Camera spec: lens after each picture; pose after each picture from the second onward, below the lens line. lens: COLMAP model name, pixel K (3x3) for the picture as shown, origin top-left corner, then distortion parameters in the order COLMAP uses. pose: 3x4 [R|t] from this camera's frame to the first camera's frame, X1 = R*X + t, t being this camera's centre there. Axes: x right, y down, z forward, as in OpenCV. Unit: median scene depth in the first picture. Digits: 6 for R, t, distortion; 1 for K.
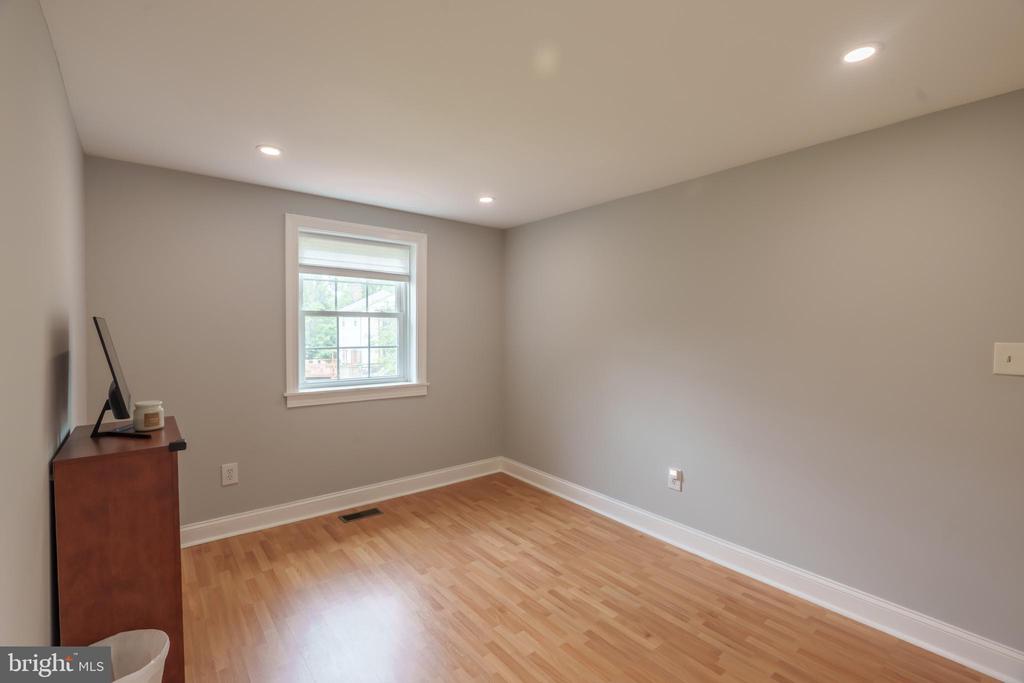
lens RADIAL K [[465.3, 0, 507.1], [0, 465.3, 339.2], [0, 0, 1]] dist [-0.003350, 0.000495]
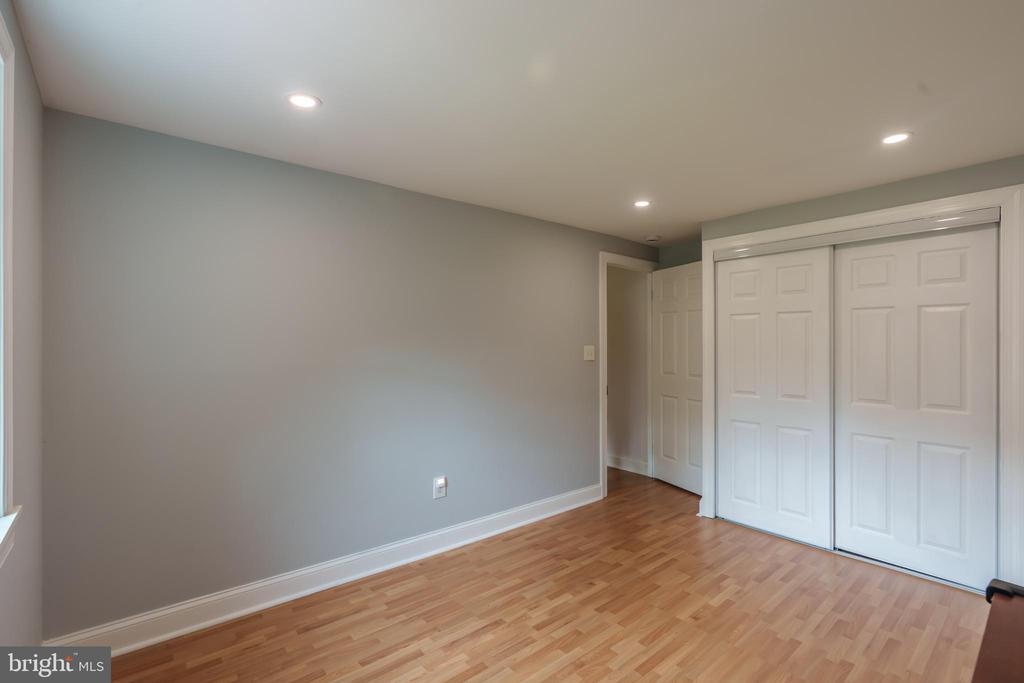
lens RADIAL K [[471.2, 0, 512.0], [0, 471.2, 341.5], [0, 0, 1]] dist [-0.003779, -0.000319]
pose [[-0.040404, -0.005136, 0.999170, -0.668126], [0.018556, 0.999810, 0.005889, -0.020013], [-0.999011, 0.018779, -0.040301, 0.875962]]
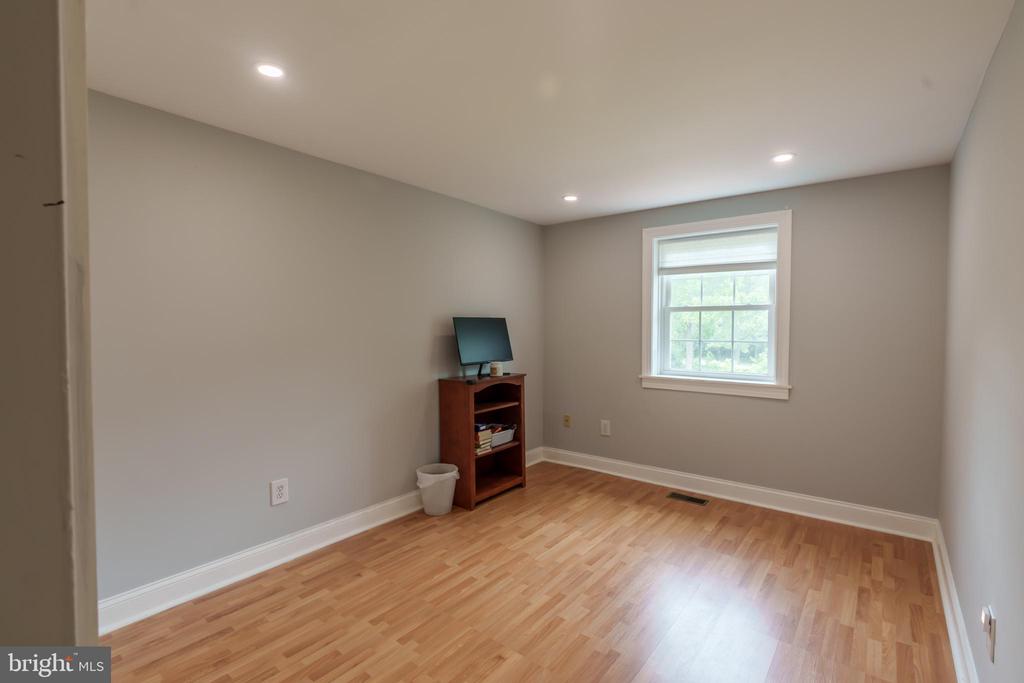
lens RADIAL K [[465.3, 0, 507.1], [0, 465.3, 339.2], [0, 0, 1]] dist [-0.003350, 0.000495]
pose [[0.219117, 0.022958, -0.975428, 0.703654], [-0.020516, 0.999611, 0.018918, 0.005051], [0.975483, 0.015867, 0.219503, 0.413671]]
